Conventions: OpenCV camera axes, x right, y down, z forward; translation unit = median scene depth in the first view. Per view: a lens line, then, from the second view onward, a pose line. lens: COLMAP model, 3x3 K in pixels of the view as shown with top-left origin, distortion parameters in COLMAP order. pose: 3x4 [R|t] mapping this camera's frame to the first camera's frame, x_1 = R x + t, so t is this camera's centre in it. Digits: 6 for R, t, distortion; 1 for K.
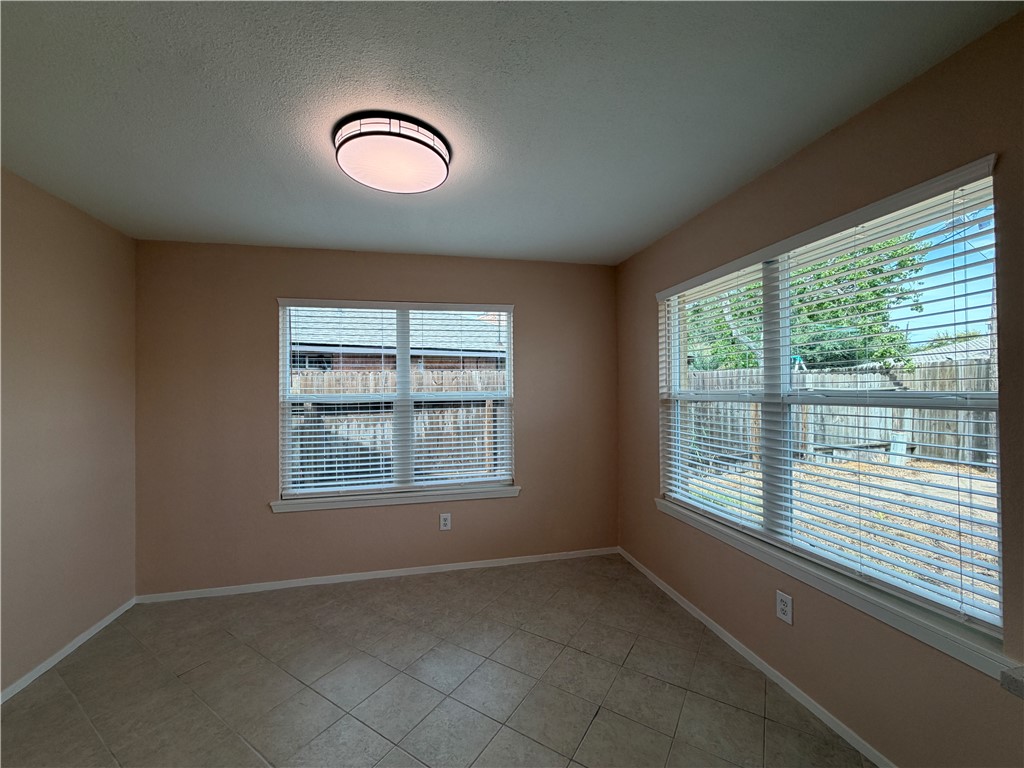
lens RADIAL K [[408.0, 0, 503.3], [0, 408.0, 383.9], [0, 0, 1]] dist [-0.003605, 0.000543]
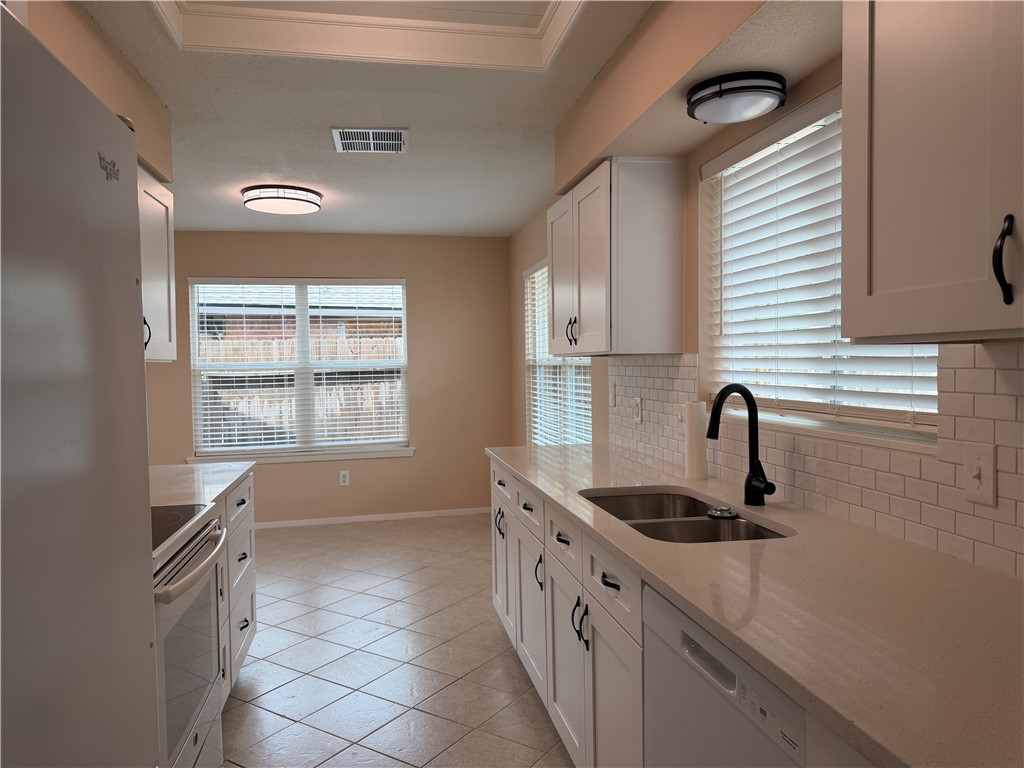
lens RADIAL K [[719.4, 0, 518.5], [0, 719.4, 384.6], [0, 0, 1]] dist [0.036256, -0.043521]
pose [[0.999942, -0.008837, 0.006184, 0.201888], [0.008513, 0.998684, 0.050571, -0.005385], [-0.006623, -0.050515, 0.998701, -0.591912]]
